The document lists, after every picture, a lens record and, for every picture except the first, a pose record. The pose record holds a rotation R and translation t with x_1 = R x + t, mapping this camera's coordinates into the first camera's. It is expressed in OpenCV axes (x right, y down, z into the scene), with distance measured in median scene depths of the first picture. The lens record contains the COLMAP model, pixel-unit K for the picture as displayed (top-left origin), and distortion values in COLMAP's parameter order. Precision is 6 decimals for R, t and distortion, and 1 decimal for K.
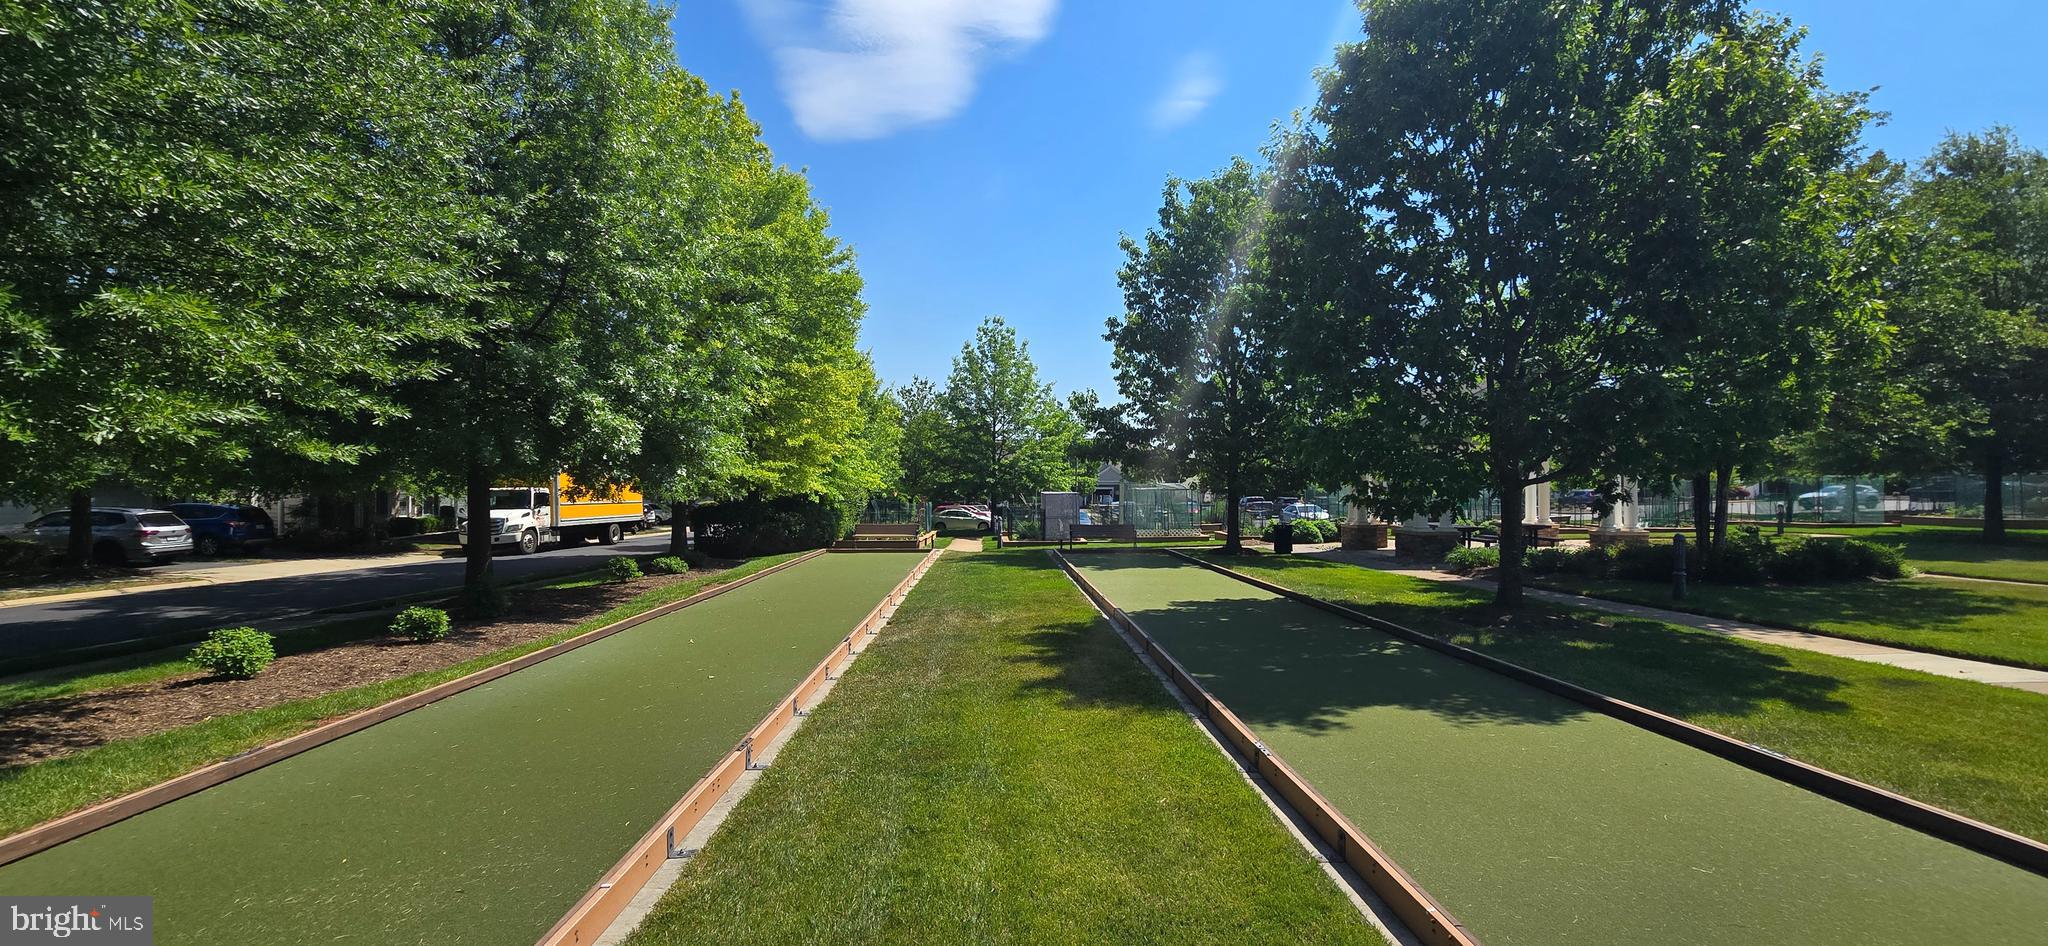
lens RADIAL K [[842.6, 0, 1024.0], [0, 842.6, 485.6], [0, 0, 1]] dist [-0.001379, -0.000712]
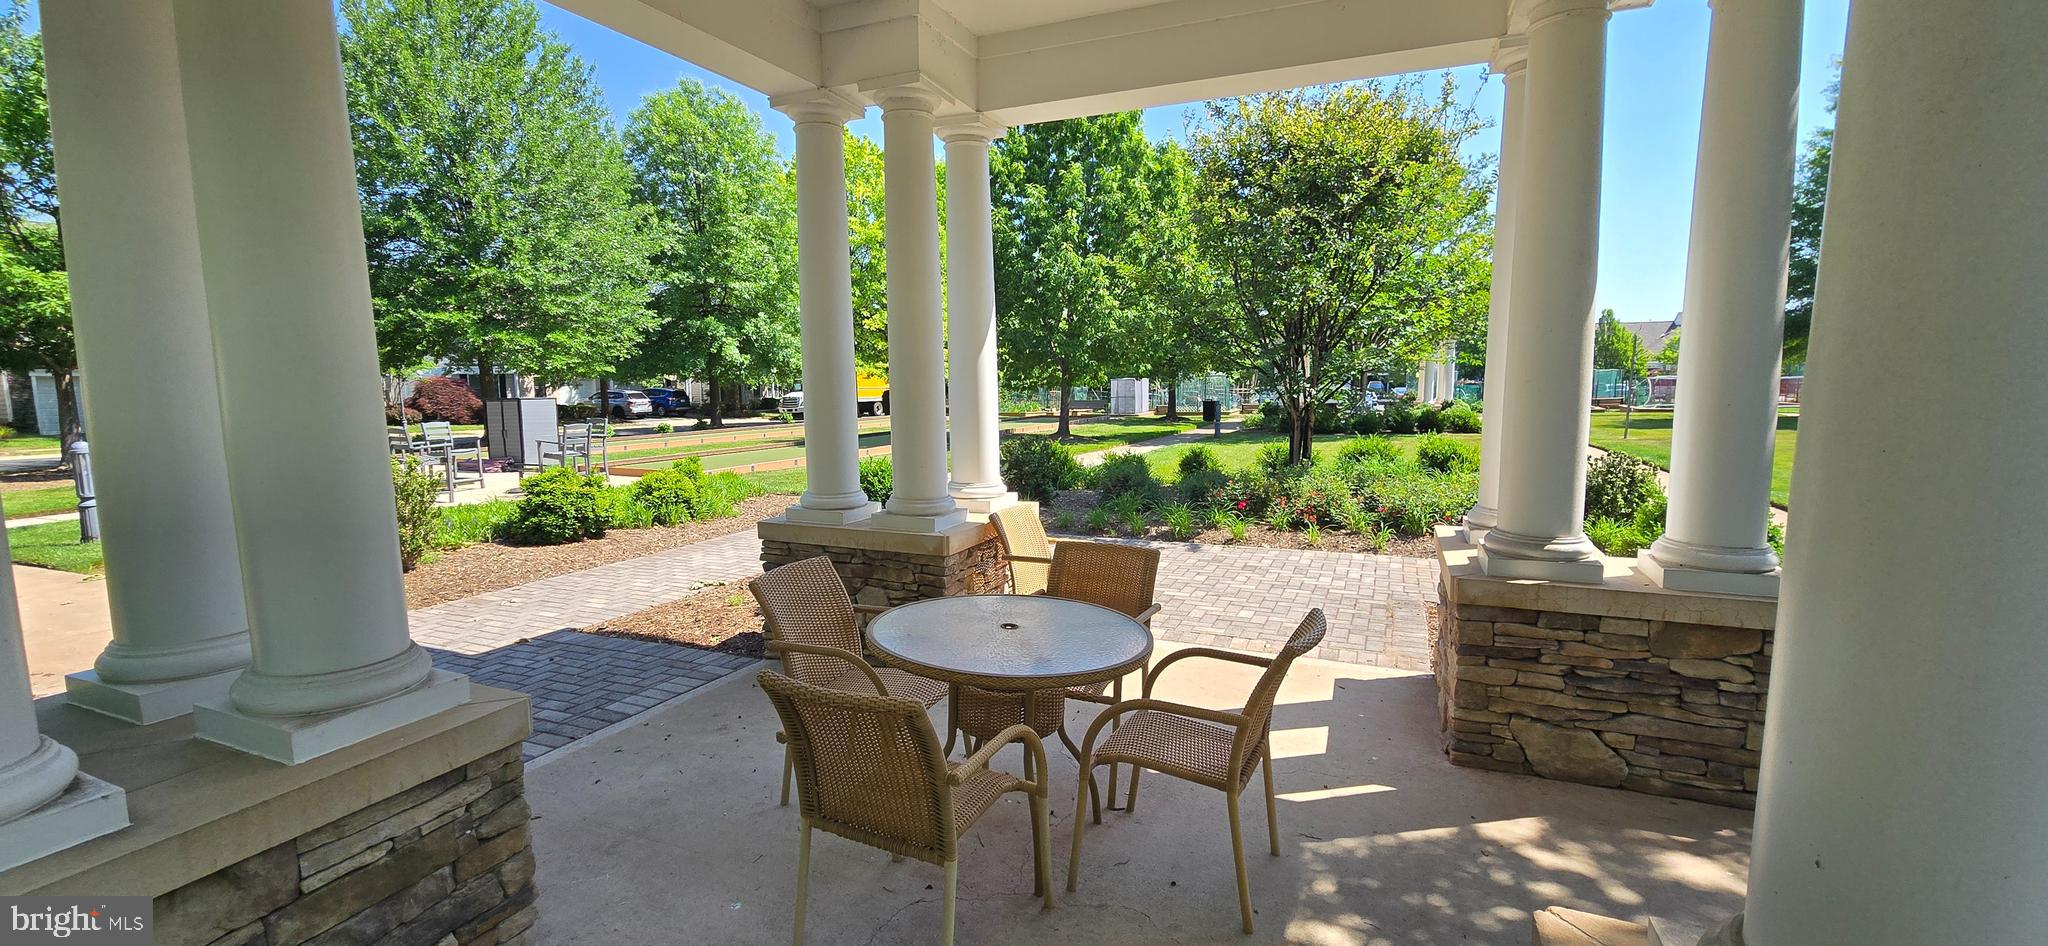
lens RADIAL K [[842.6, 0, 1020.7], [0, 842.6, 481.3], [0, 0, 1]] dist [-0.001379, -0.000712]
pose [[0.906275, 0.046284, -0.420146, 0.578890], [0.006834, 0.992252, 0.124050, 0.000223], [0.422633, -0.115295, 0.898938, -0.383284]]
